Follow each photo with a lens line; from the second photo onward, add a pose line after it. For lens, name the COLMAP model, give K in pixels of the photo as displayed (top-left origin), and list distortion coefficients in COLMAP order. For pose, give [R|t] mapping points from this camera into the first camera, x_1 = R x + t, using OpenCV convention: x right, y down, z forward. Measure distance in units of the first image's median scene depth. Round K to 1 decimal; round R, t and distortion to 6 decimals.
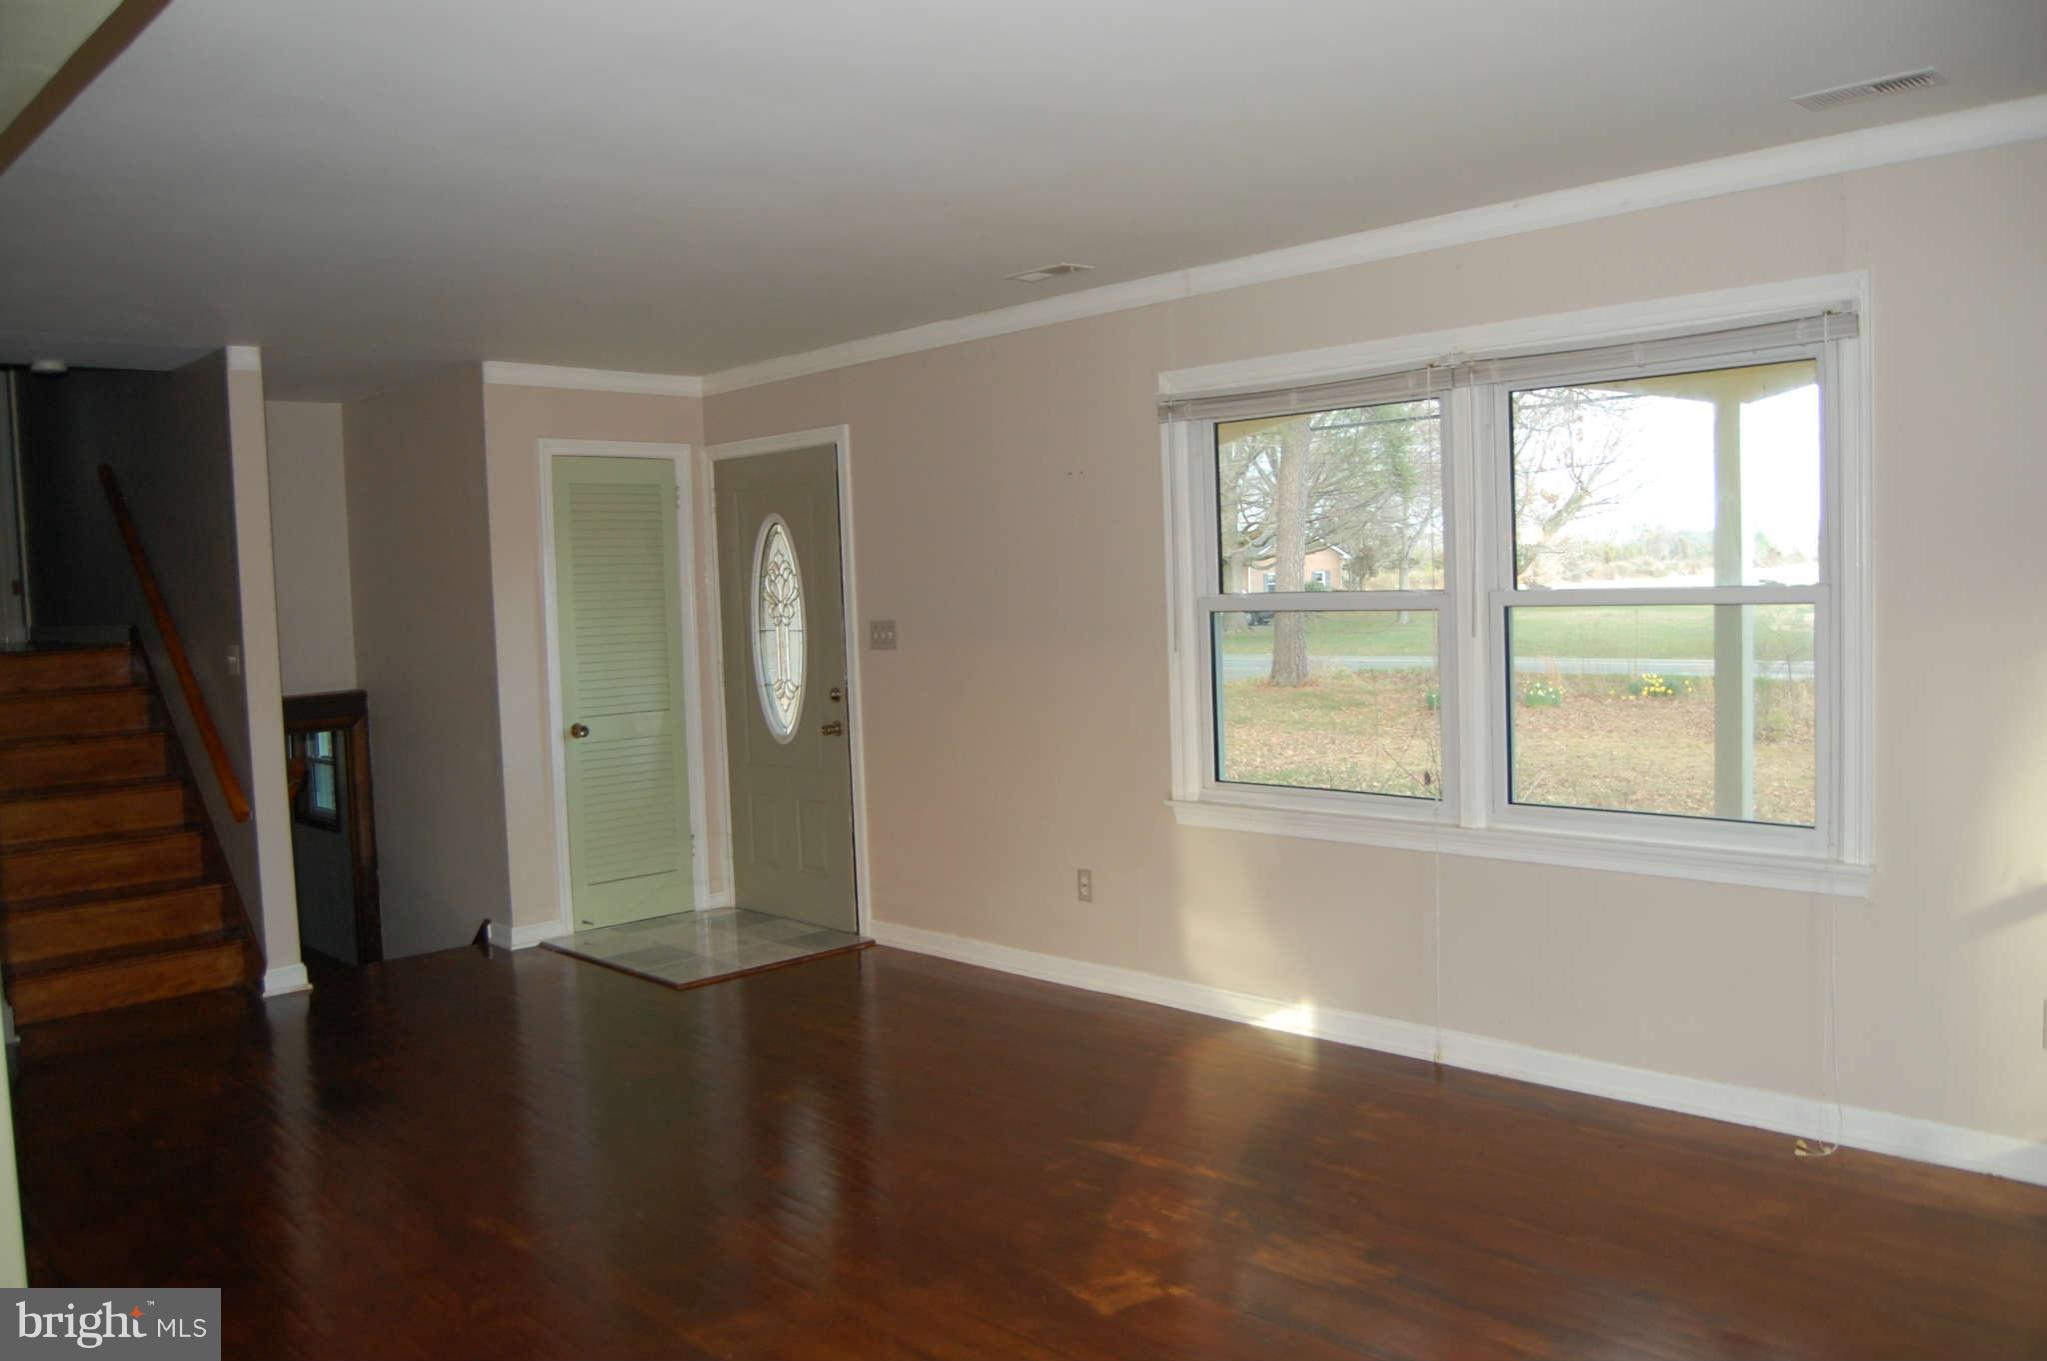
lens RADIAL K [[1616.1, 0, 1023.5], [0, 1616.1, 680.5], [0, 0, 1]] dist [-0.084992, 0.011890]
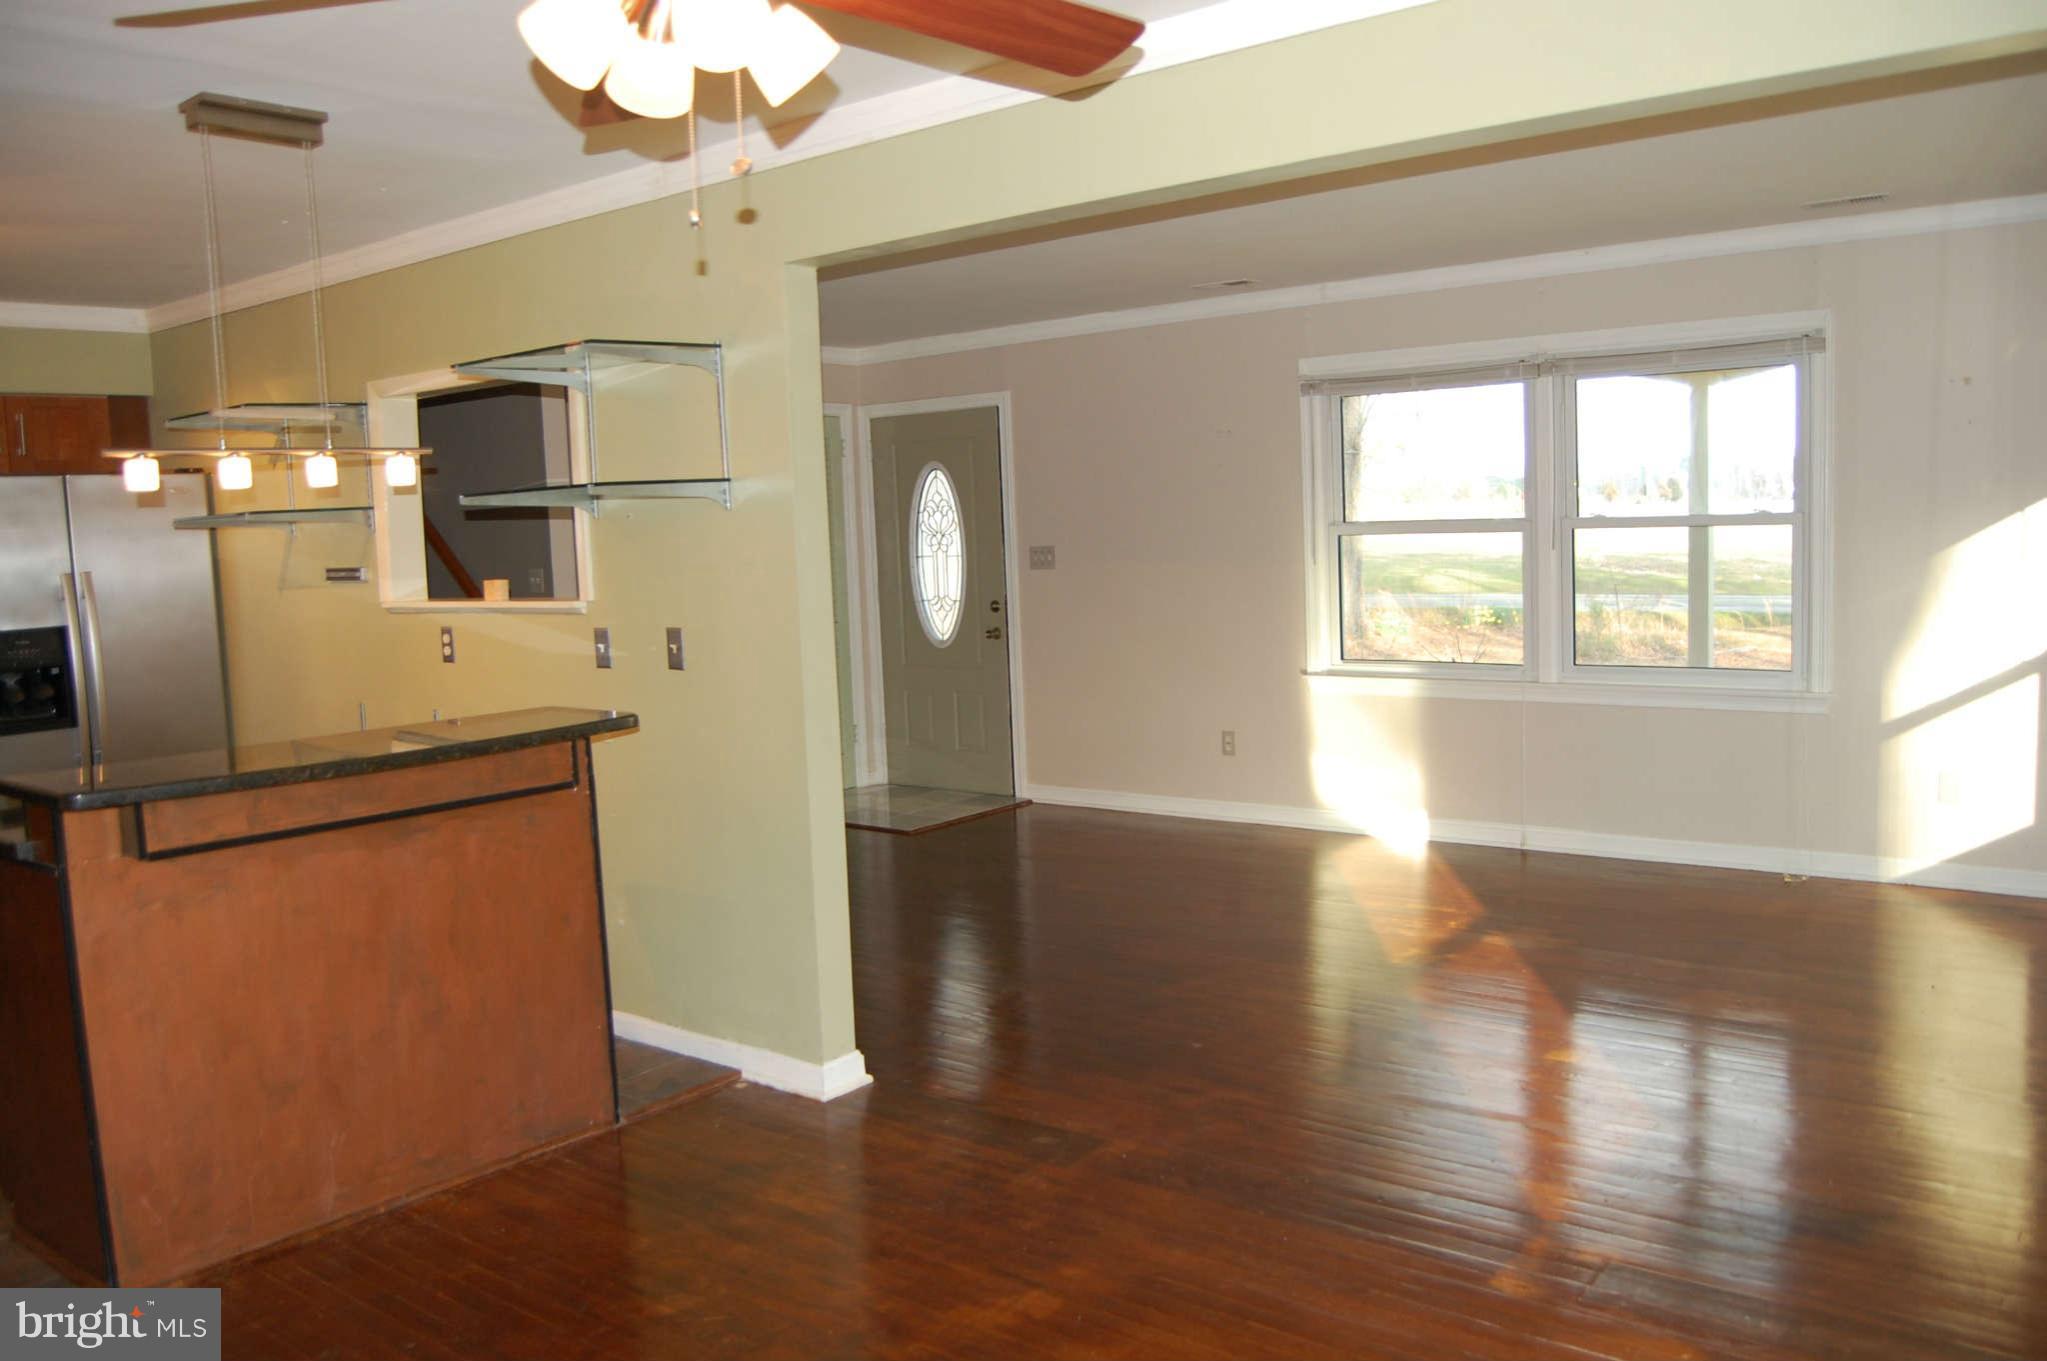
lens RADIAL K [[1616.1, 0, 1023.5], [0, 1616.1, 680.5], [0, 0, 1]] dist [-0.084992, 0.011890]
pose [[0.991554, -0.016963, 0.128580, -0.334201], [0.012720, 0.999350, 0.033741, 0.031717], [-0.129068, -0.031821, 0.991125, -0.327965]]
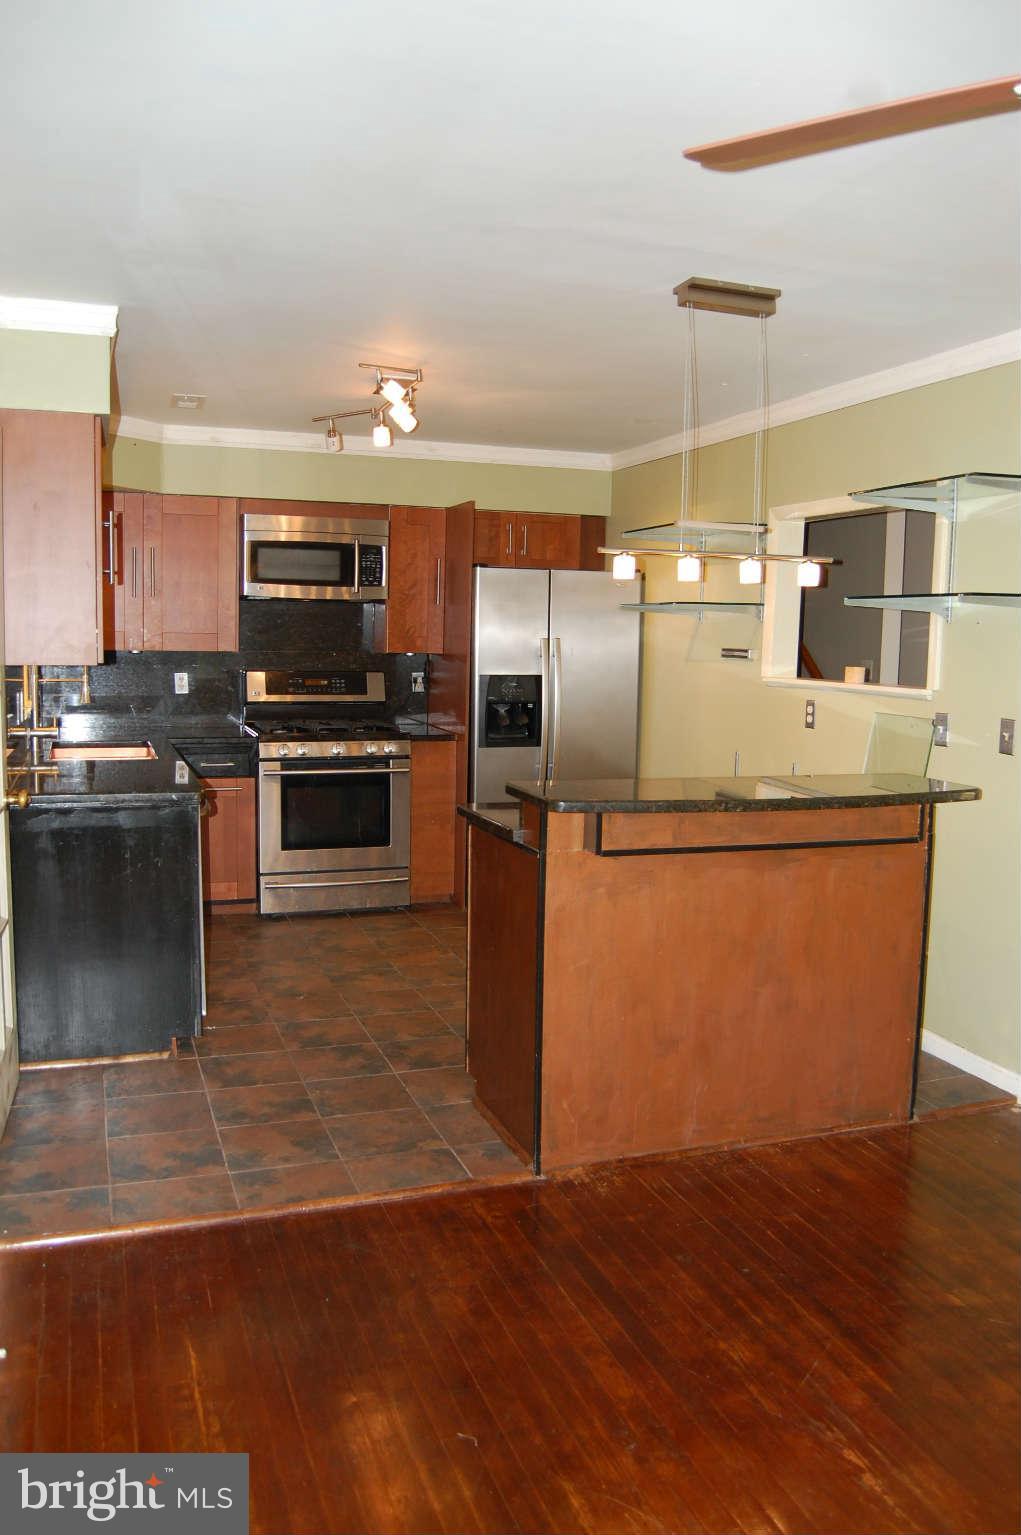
lens RADIAL K [[1211.9, 0, 510.5], [0, 1211.9, 767.5], [0, 0, 1]] dist [-0.084992, 0.011890]
pose [[0.909504, 0.097424, -0.404117, -0.383025], [-0.075802, 0.994718, 0.069207, 0.032260], [0.408725, -0.032311, 0.912085, -0.275176]]
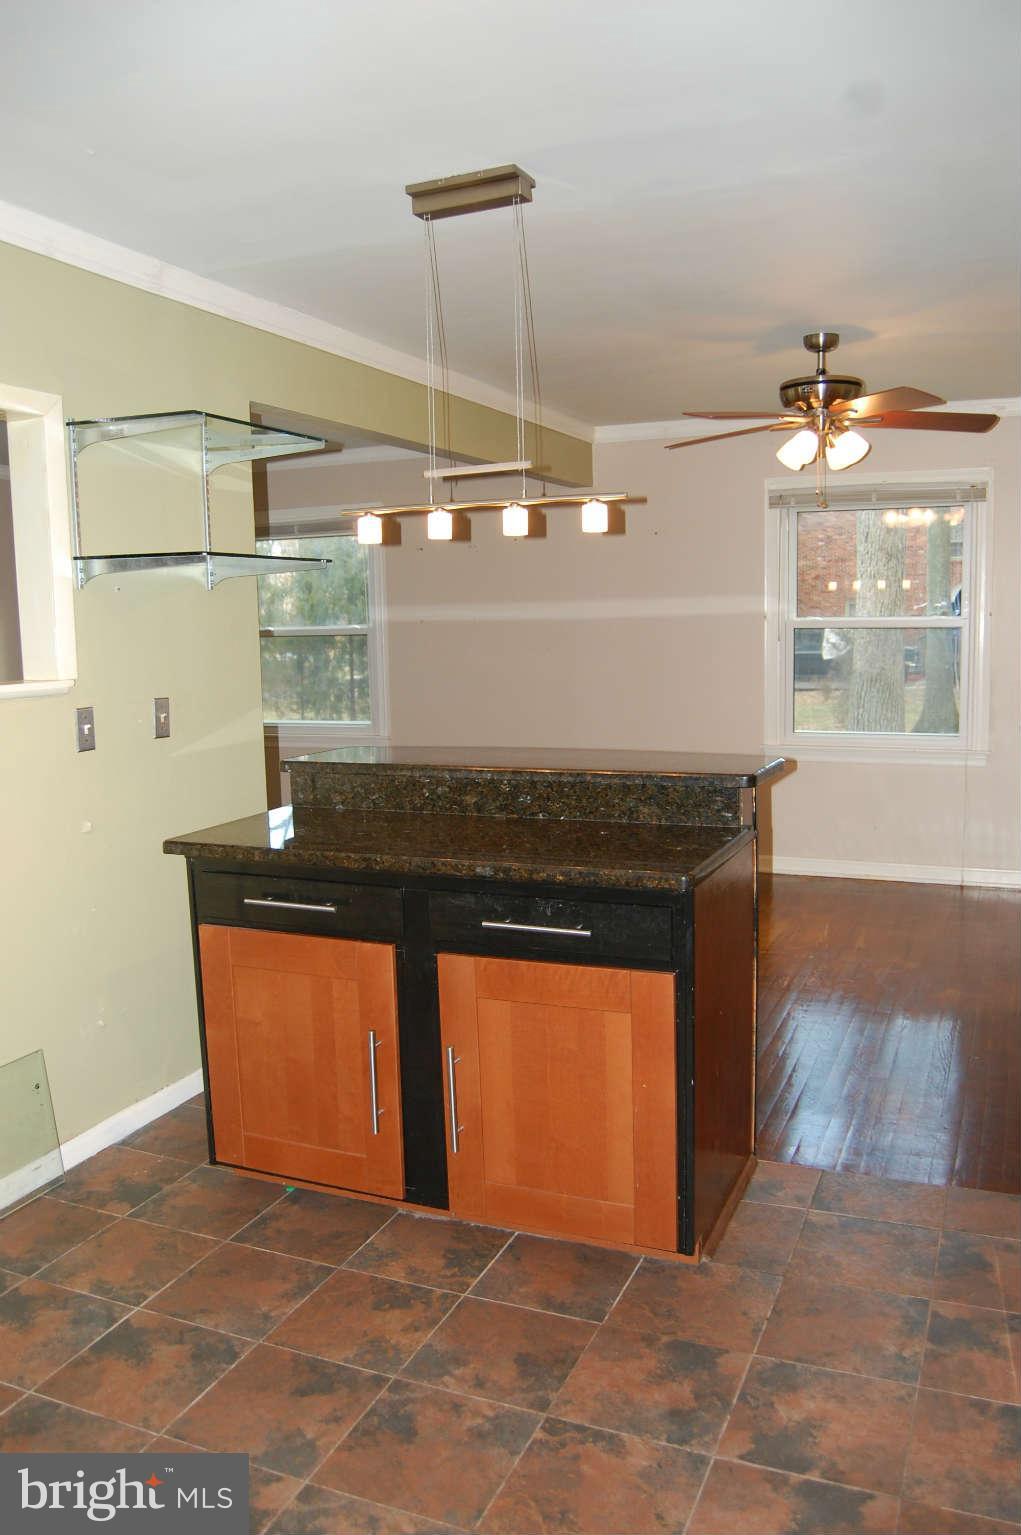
lens RADIAL K [[1211.9, 0, 510.5], [0, 1211.9, 767.5], [0, 0, 1]] dist [-0.084992, 0.011890]
pose [[-0.387727, -0.072554, 0.918914, -1.061842], [0.093931, 0.988598, 0.117689, 0.009388], [-0.916976, 0.131945, -0.376491, 0.567939]]
